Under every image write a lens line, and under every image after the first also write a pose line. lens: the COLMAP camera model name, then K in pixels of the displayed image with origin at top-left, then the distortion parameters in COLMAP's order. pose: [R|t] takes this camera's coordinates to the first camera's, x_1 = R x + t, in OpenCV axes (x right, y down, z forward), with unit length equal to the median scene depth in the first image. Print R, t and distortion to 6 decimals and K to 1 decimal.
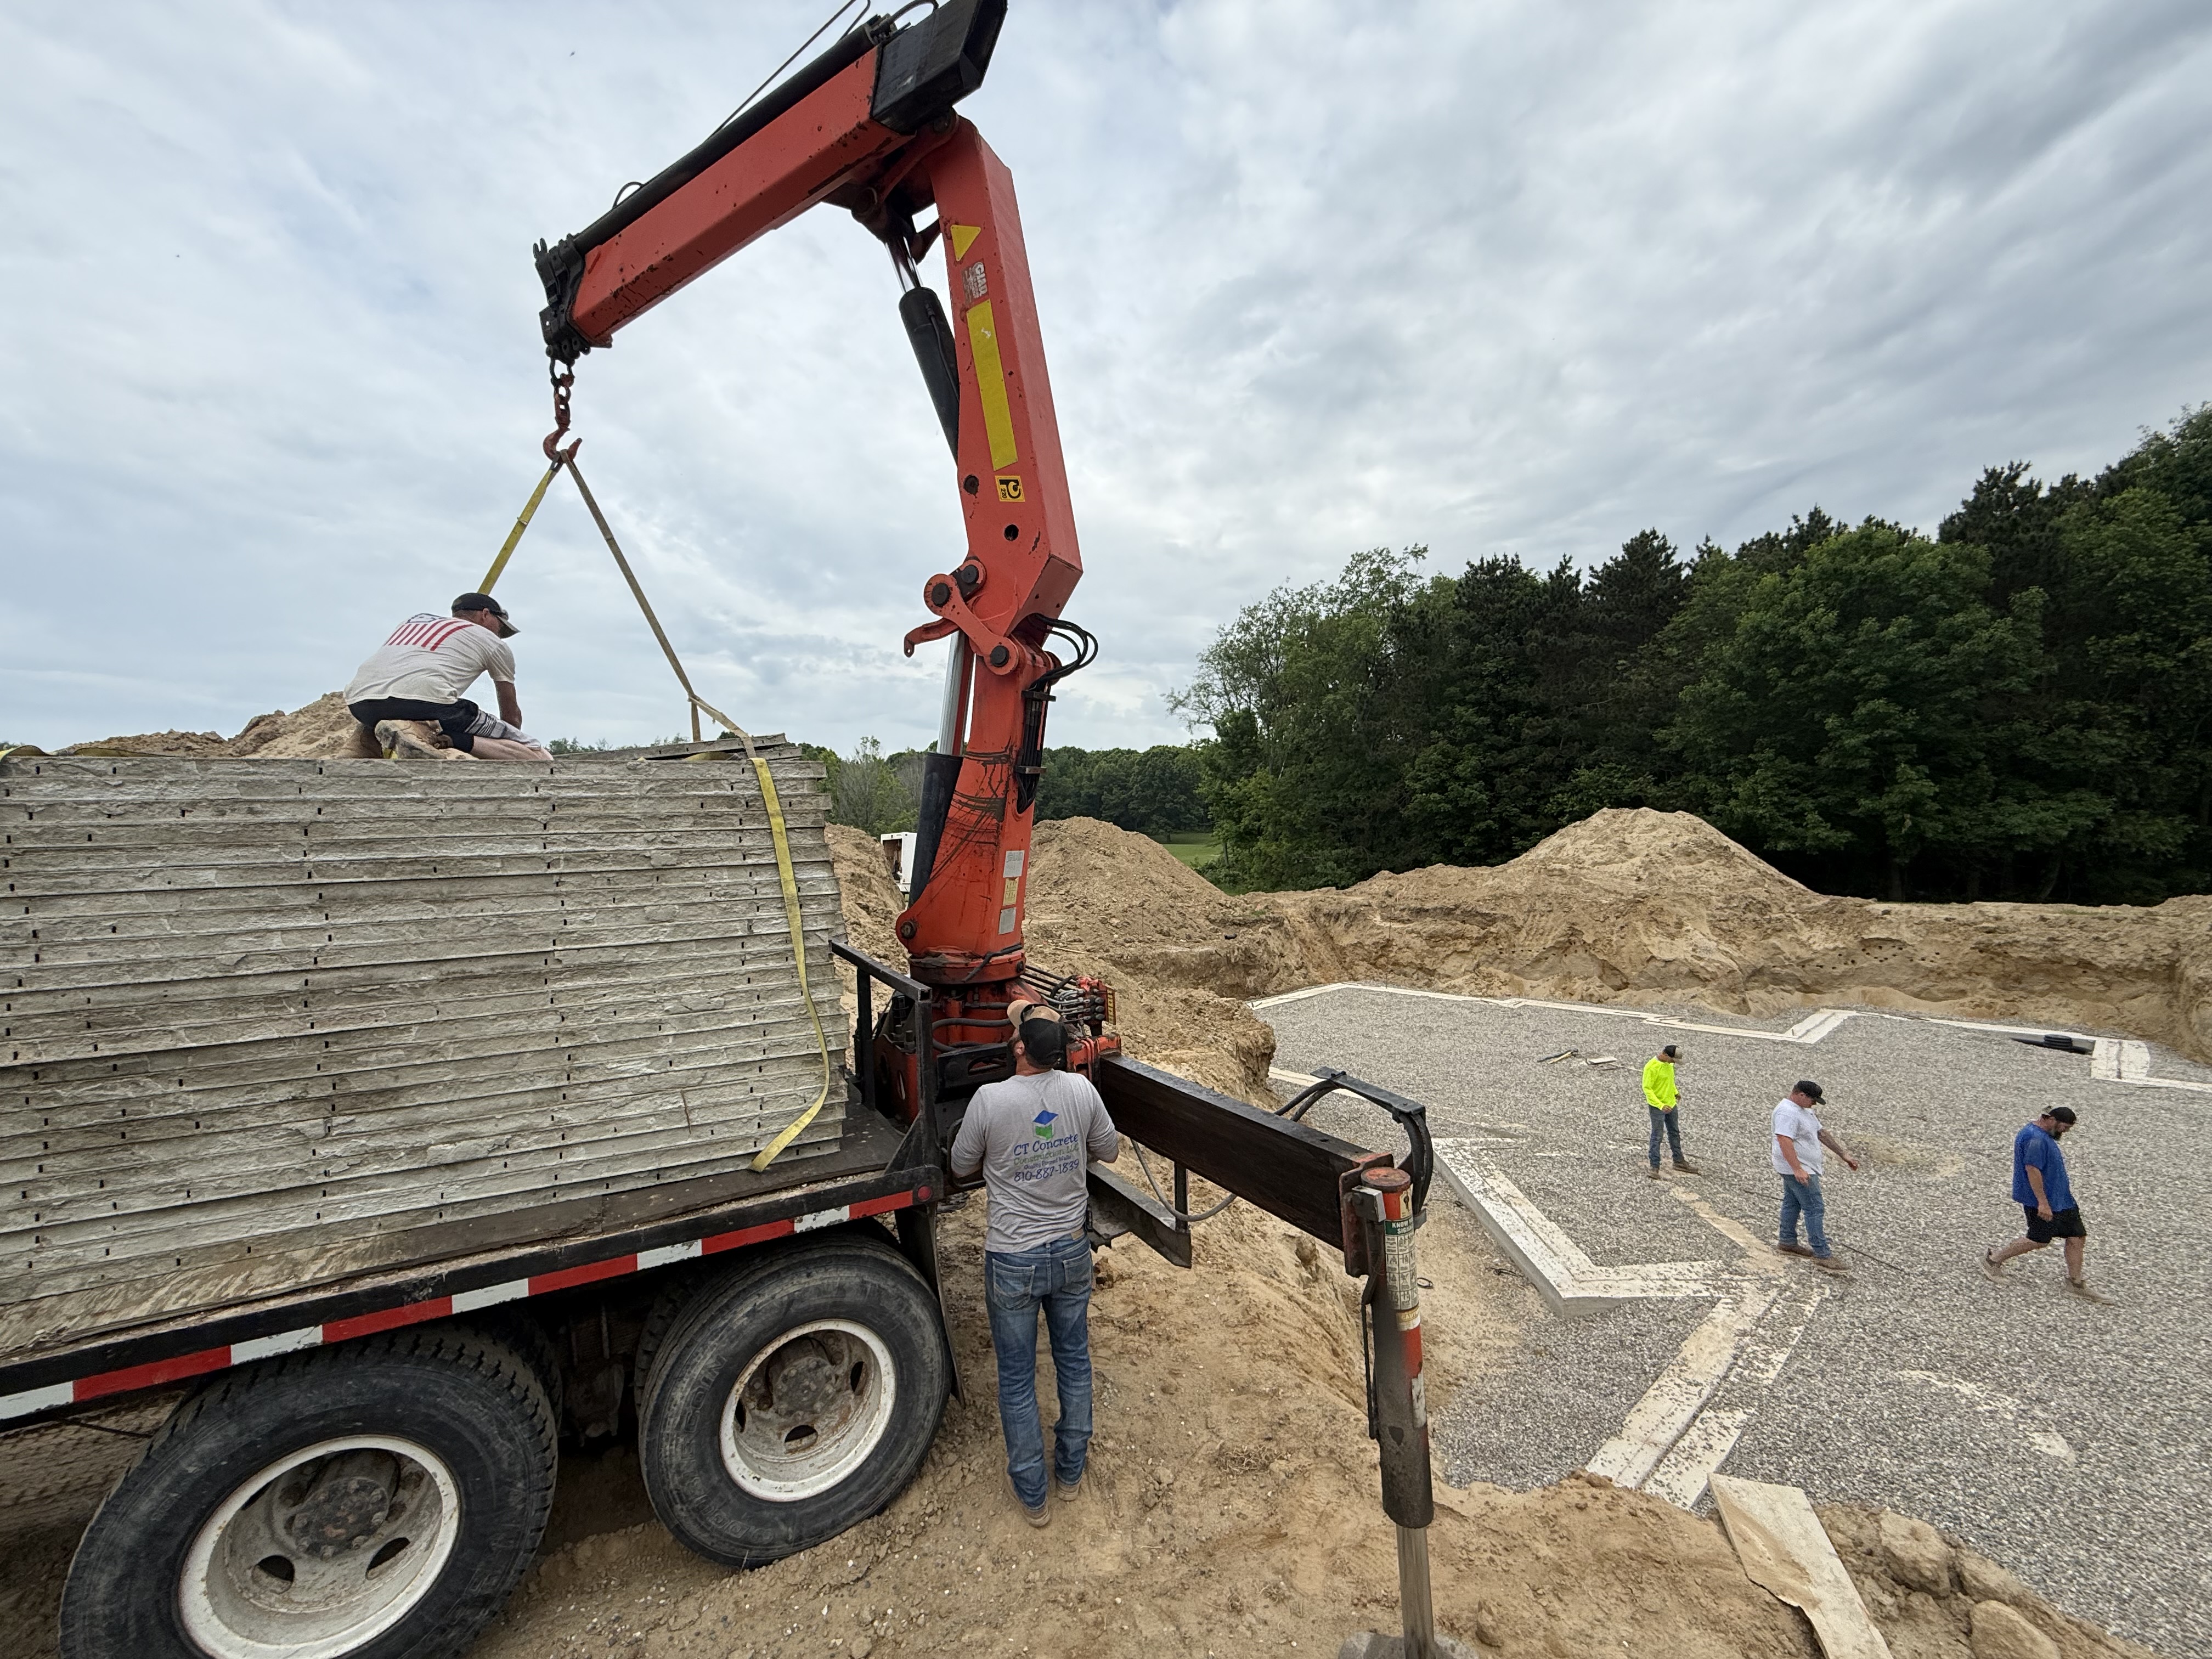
lens RADIAL K [[884.3, 0, 1107.0], [0, 884.3, 823.9], [0, 0, 1]] dist [0.008555, -0.000423]
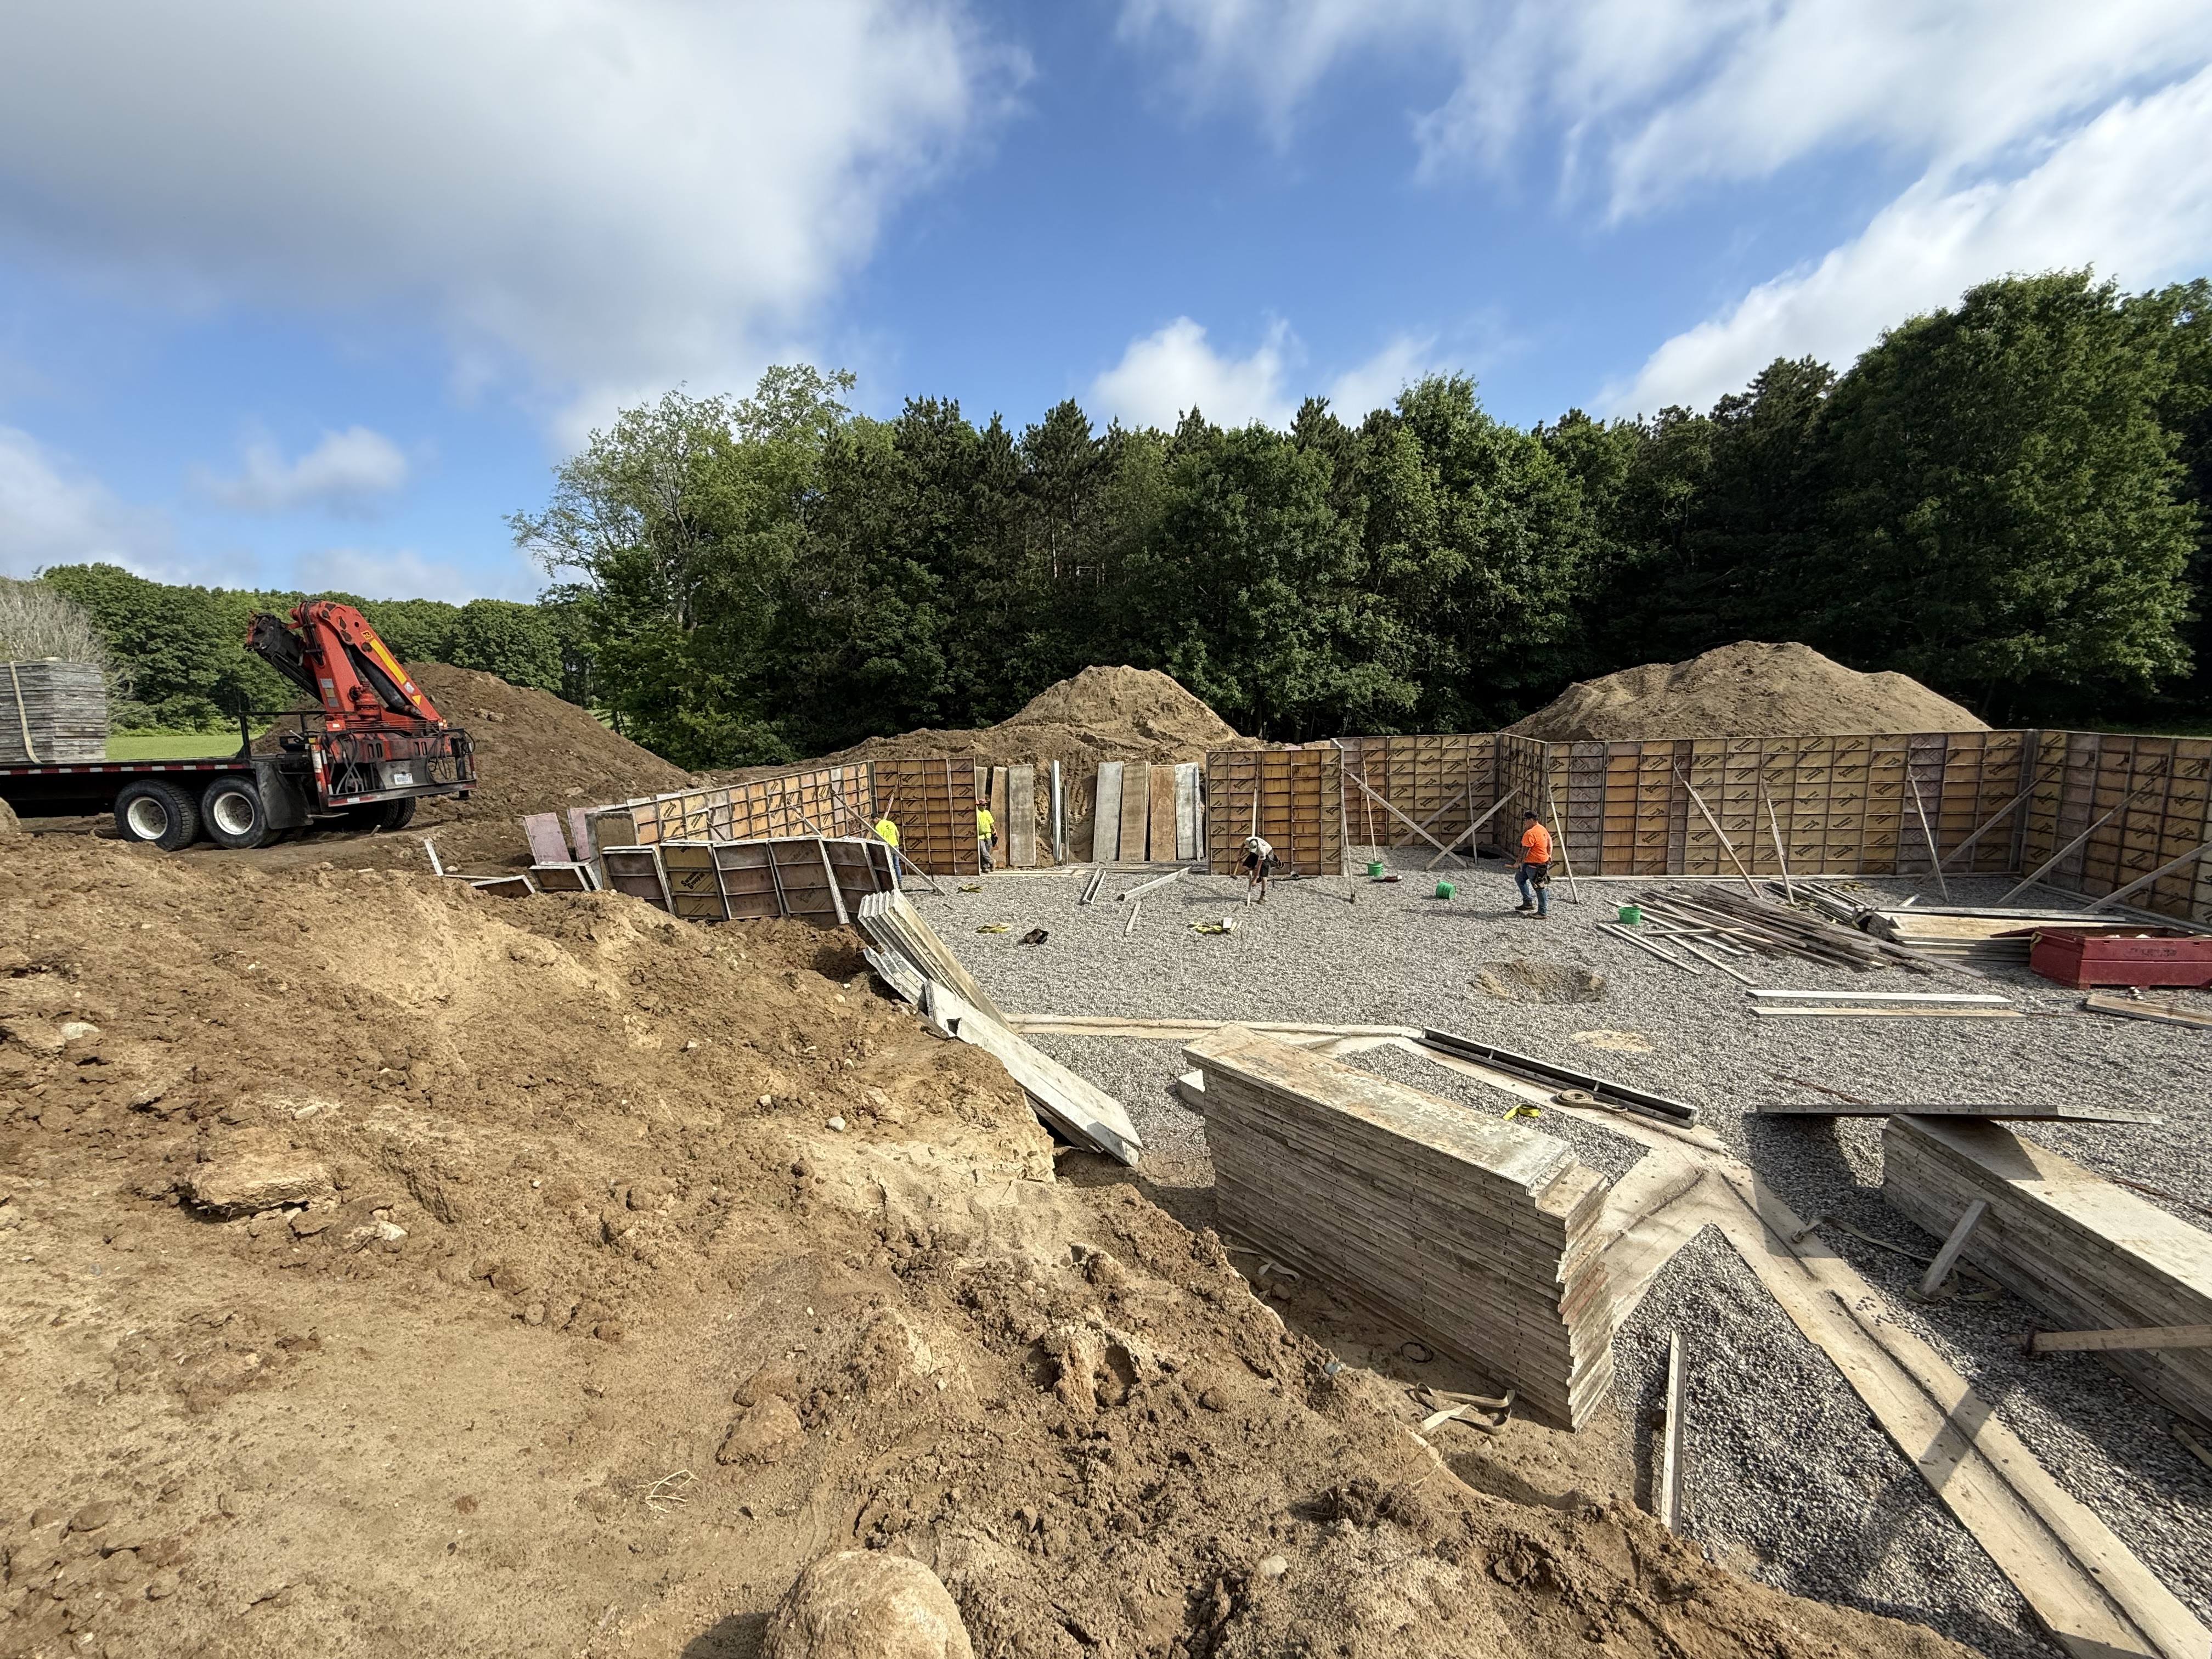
lens RADIAL K [[886.3, 0, 1113.8], [0, 886.3, 824.1], [0, 0, 1]] dist [0.000515, 0.000128]
pose [[0.785989, -0.087111, 0.612073, -0.151386], [0.002393, 0.990445, 0.137888, 0.086510], [-0.618236, -0.106913, 0.778687, 0.904881]]
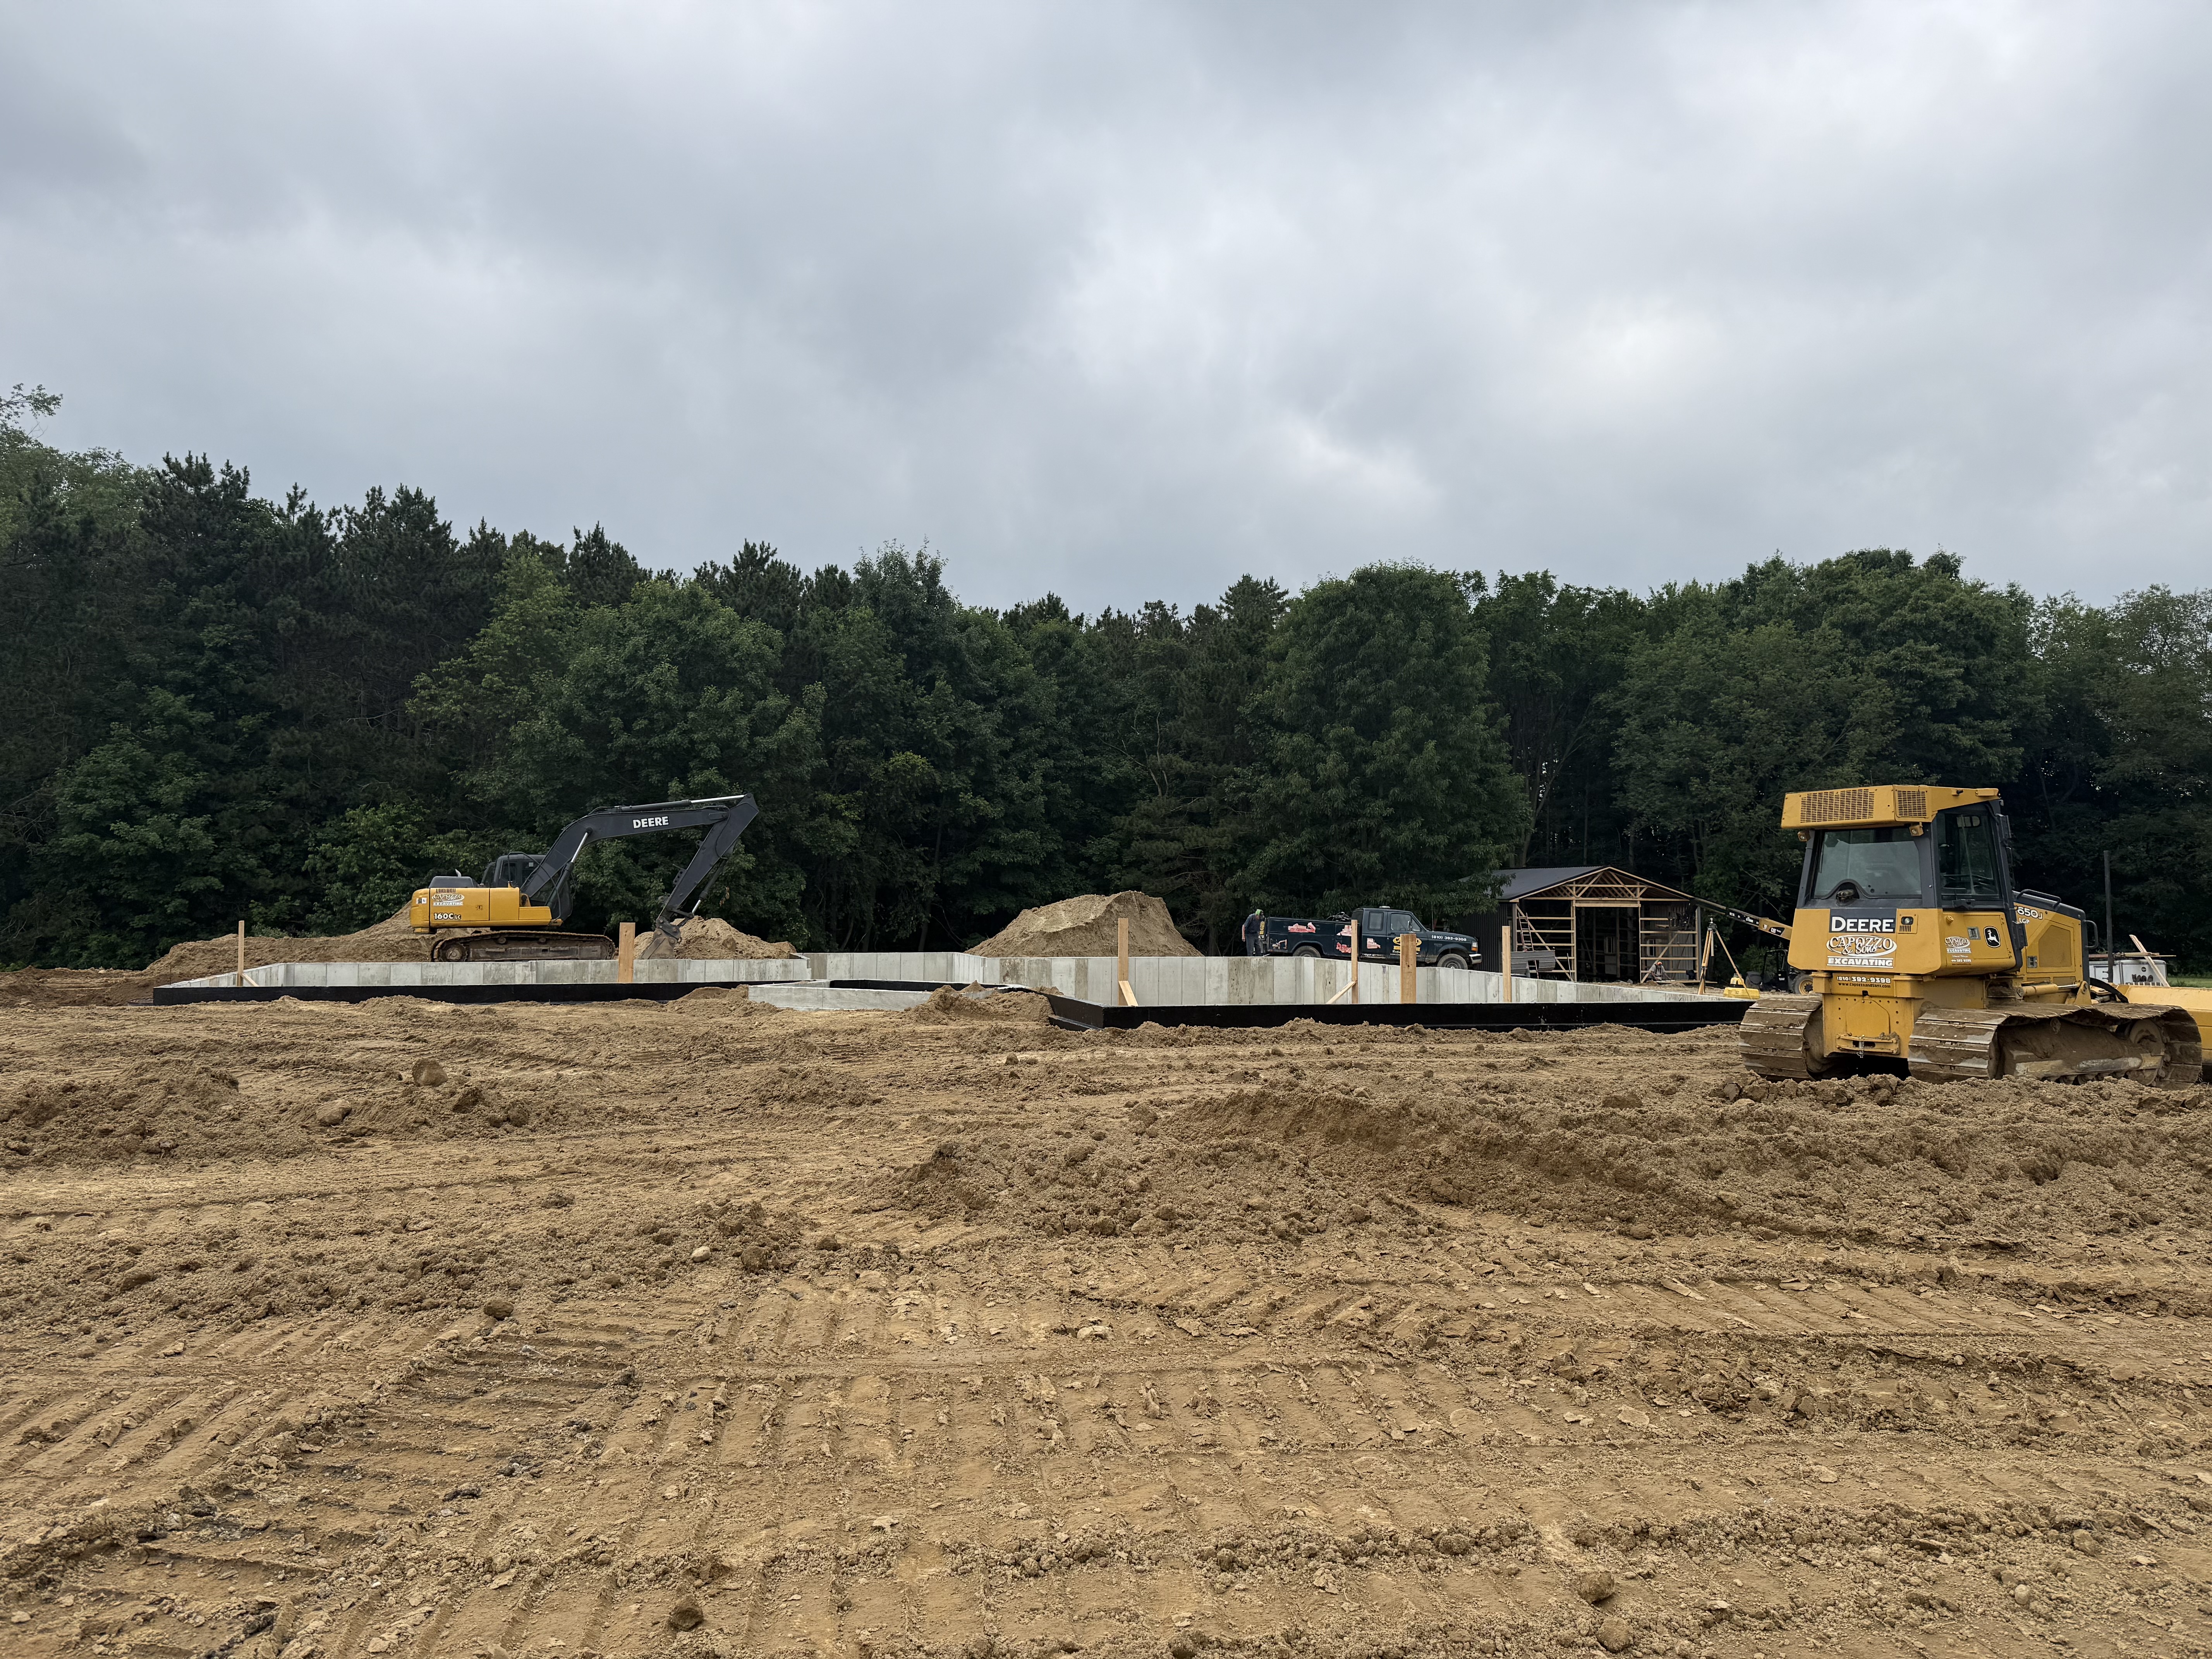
lens RADIAL K [[1548.8, 0, 1106.0], [0, 1548.8, 829.5], [0, 0, 1]] dist [0.100875, -0.000045]
pose [[0.408360, 0.078273, 0.909459, -2.376656], [-0.035505, 0.996925, -0.069858, 0.136895], [-0.912130, -0.003763, 0.409884, -0.422805]]
